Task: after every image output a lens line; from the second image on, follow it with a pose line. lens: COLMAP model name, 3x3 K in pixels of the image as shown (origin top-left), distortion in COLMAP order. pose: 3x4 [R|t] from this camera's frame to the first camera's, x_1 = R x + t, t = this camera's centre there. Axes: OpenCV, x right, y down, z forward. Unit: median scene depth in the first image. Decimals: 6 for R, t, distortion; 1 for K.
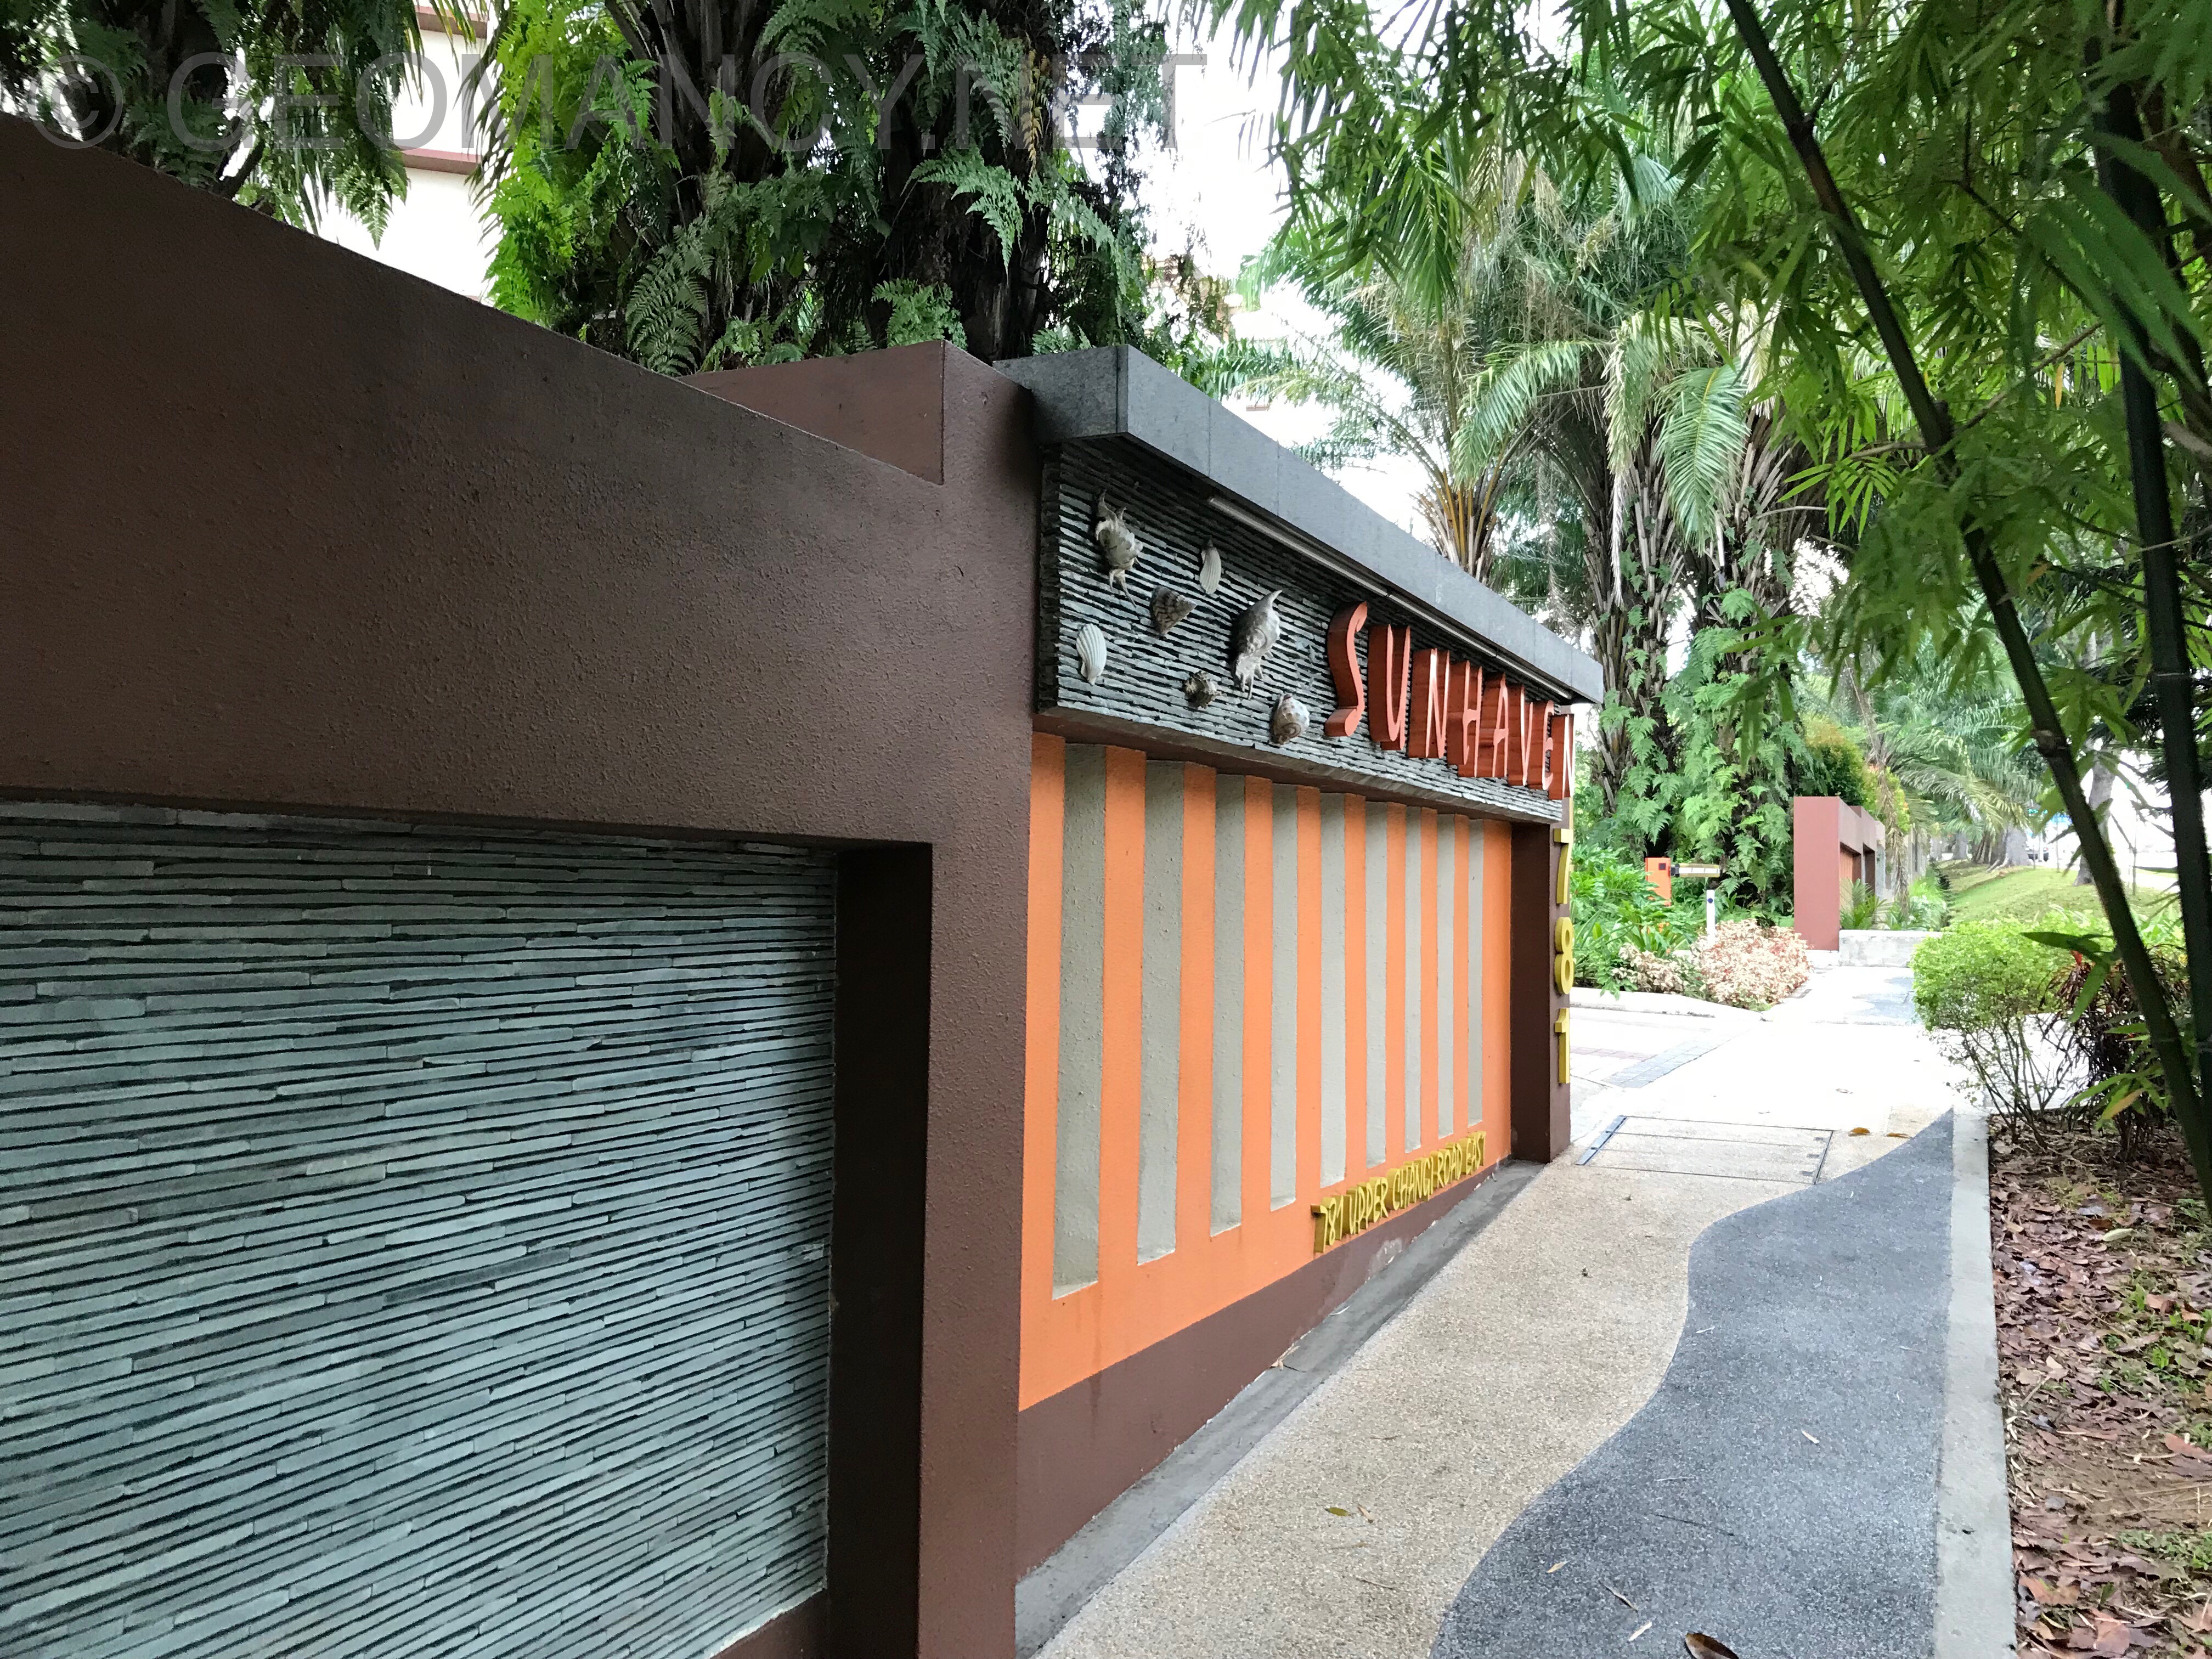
lens RADIAL K [[1829.8, 0, 1107.9], [0, 1829.8, 798.0], [0, 0, 1]] dist [0.233348, -0.462545]
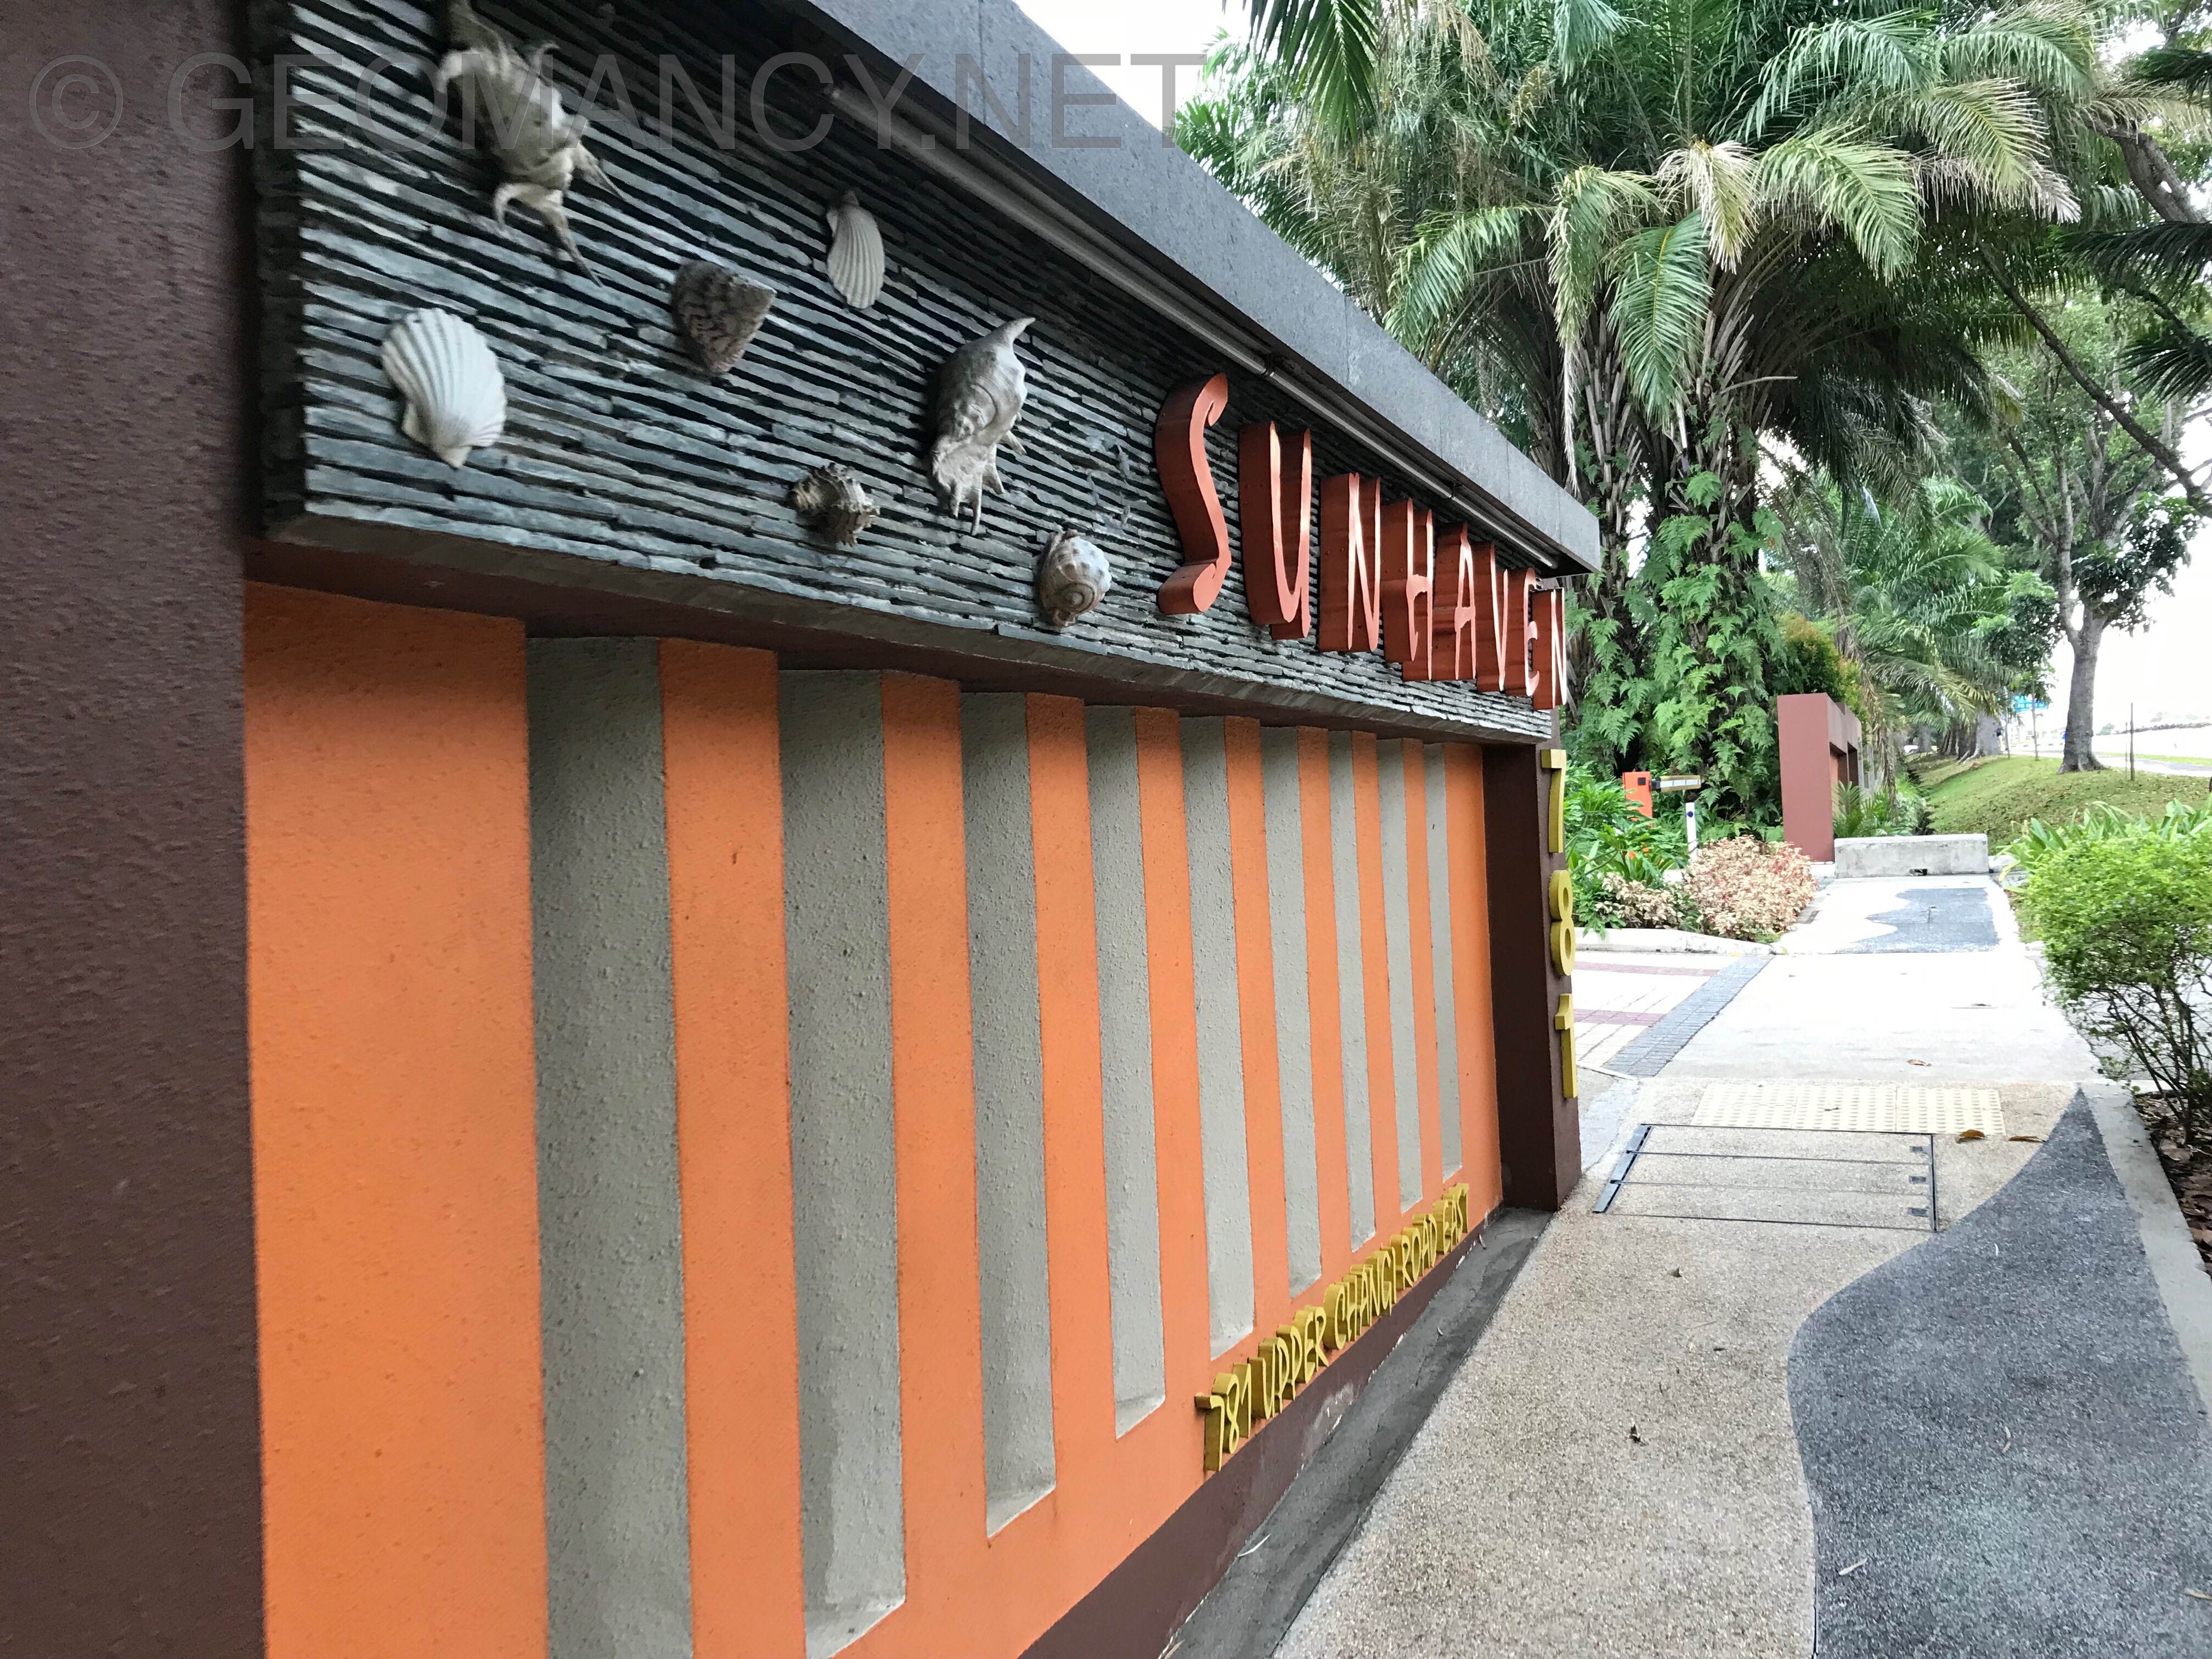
lens RADIAL K [[1803.3, 0, 1054.3], [0, 1803.3, 782.4], [0, 0, 1]] dist [0.106087, -0.092297]
pose [[0.998453, -0.054874, -0.009008, 0.025921], [0.055078, 0.998190, 0.024170, 0.000748], [0.007666, -0.024628, 0.999667, 0.131864]]
